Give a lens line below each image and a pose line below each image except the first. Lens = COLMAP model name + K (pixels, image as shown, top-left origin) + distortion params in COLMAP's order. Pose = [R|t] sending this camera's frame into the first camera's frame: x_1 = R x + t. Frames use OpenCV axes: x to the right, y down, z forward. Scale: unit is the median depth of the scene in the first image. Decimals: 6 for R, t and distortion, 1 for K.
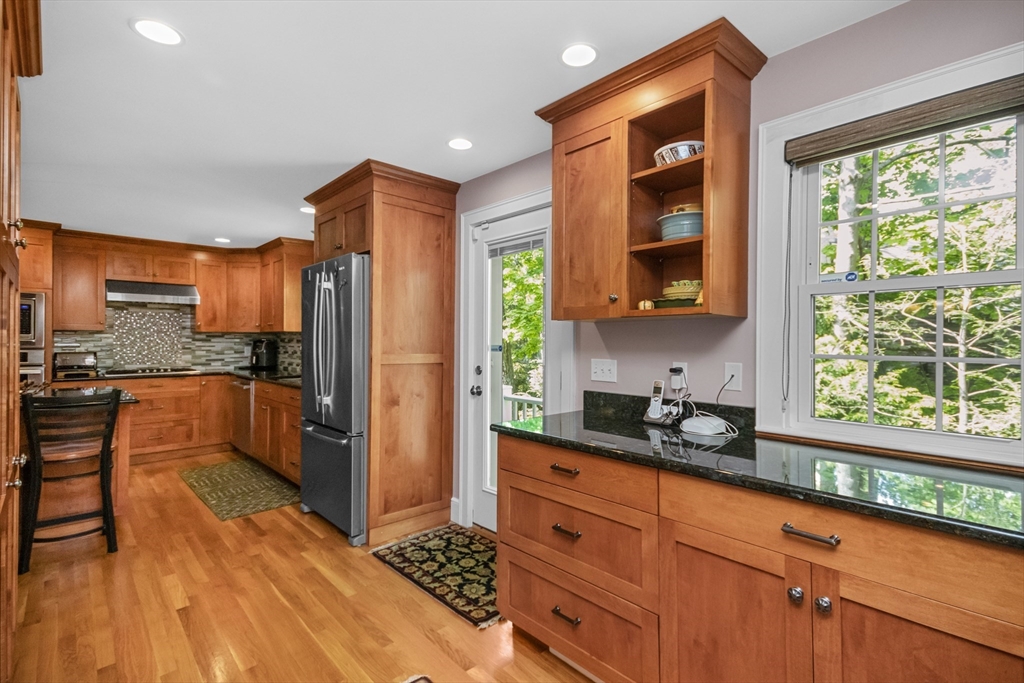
lens RADIAL K [[470.5, 0, 518.6], [0, 470.5, 343.3], [0, 0, 1]] dist [0.000250, 0.000071]
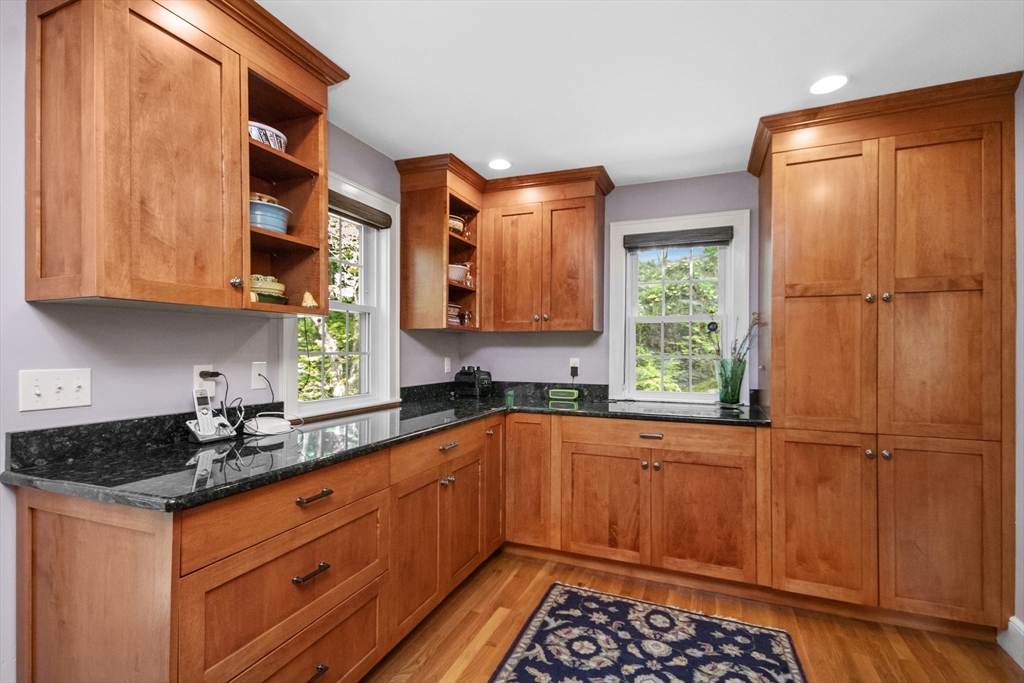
lens RADIAL K [[470.5, 0, 518.6], [0, 470.5, 343.3], [0, 0, 1]] dist [0.000250, 0.000071]
pose [[-0.420784, 0.005190, 0.907146, -0.662578], [0.005724, 0.999979, -0.003066, 0.008445], [-0.907143, 0.003902, -0.420805, 0.867101]]
